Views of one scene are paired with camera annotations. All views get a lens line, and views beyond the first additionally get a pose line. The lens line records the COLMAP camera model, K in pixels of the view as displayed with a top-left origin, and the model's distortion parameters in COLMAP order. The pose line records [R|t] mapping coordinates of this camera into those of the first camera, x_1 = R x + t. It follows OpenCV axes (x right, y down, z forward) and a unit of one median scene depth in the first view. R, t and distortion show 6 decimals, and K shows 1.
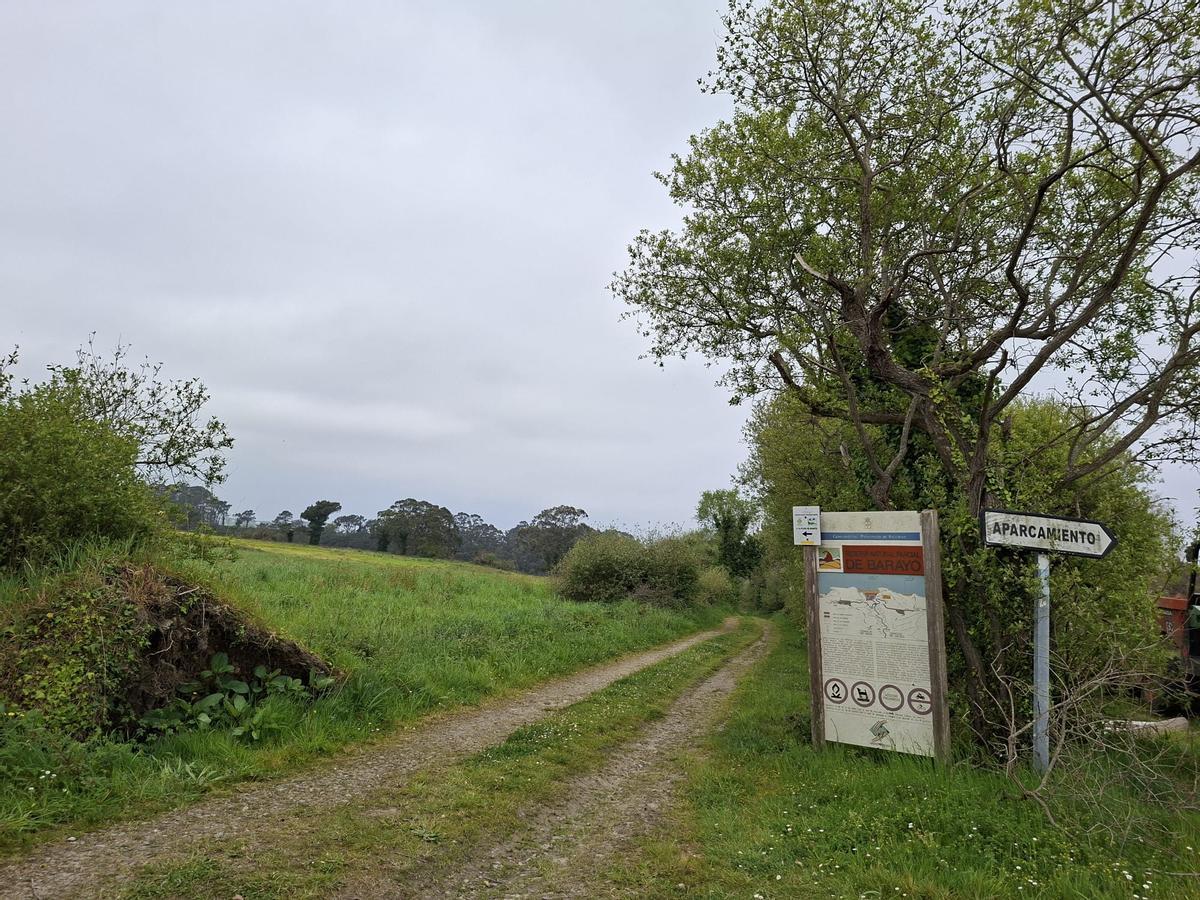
lens RADIAL K [[832.3, 0, 587.7], [0, 832.3, 438.9], [0, 0, 1]] dist [0.110169, -0.139571]
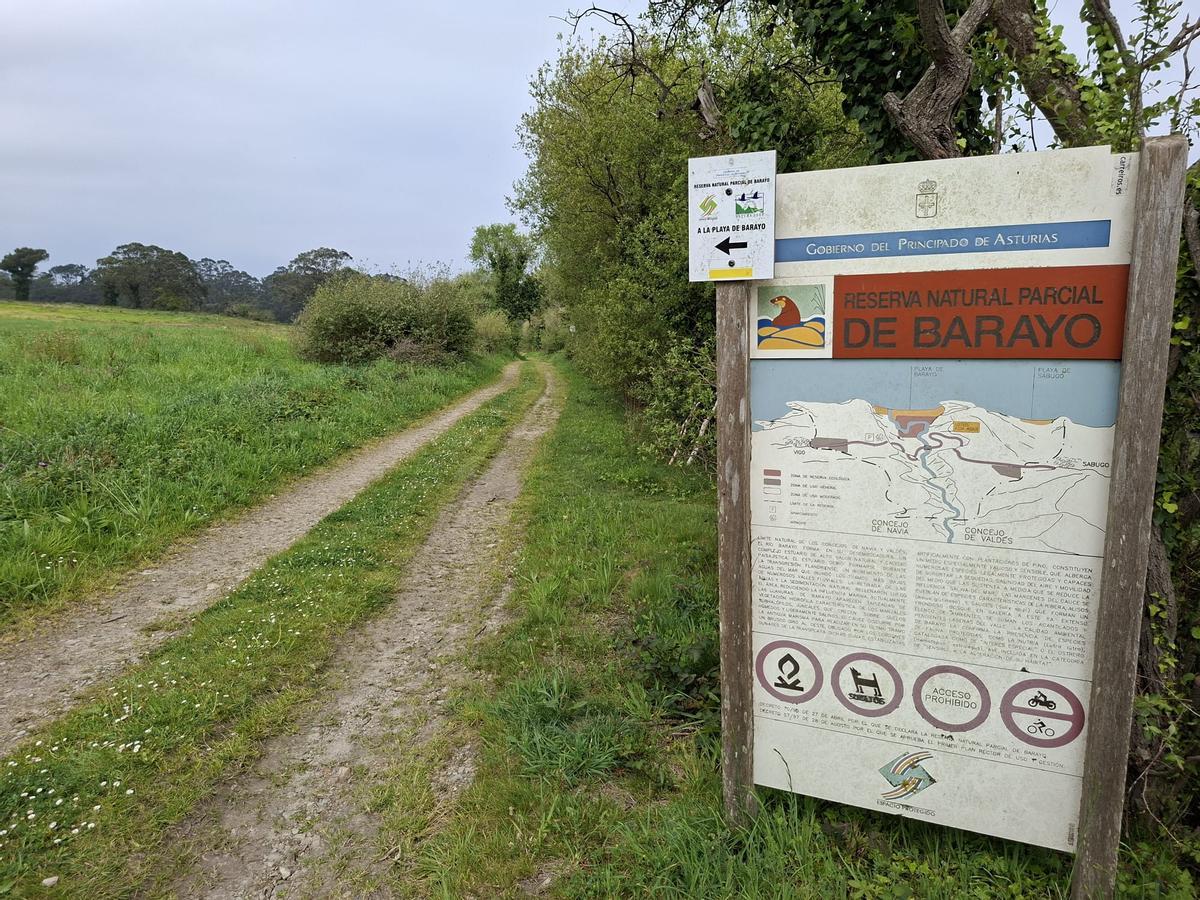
lens RADIAL K [[832.3, 0, 587.7], [0, 832.3, 438.9], [0, 0, 1]] dist [0.110169, -0.139571]
pose [[0.965613, -0.082198, 0.246647, 0.031415], [0.004171, 0.953479, 0.301429, 0.022174], [-0.259949, -0.290035, 0.921035, 0.178017]]
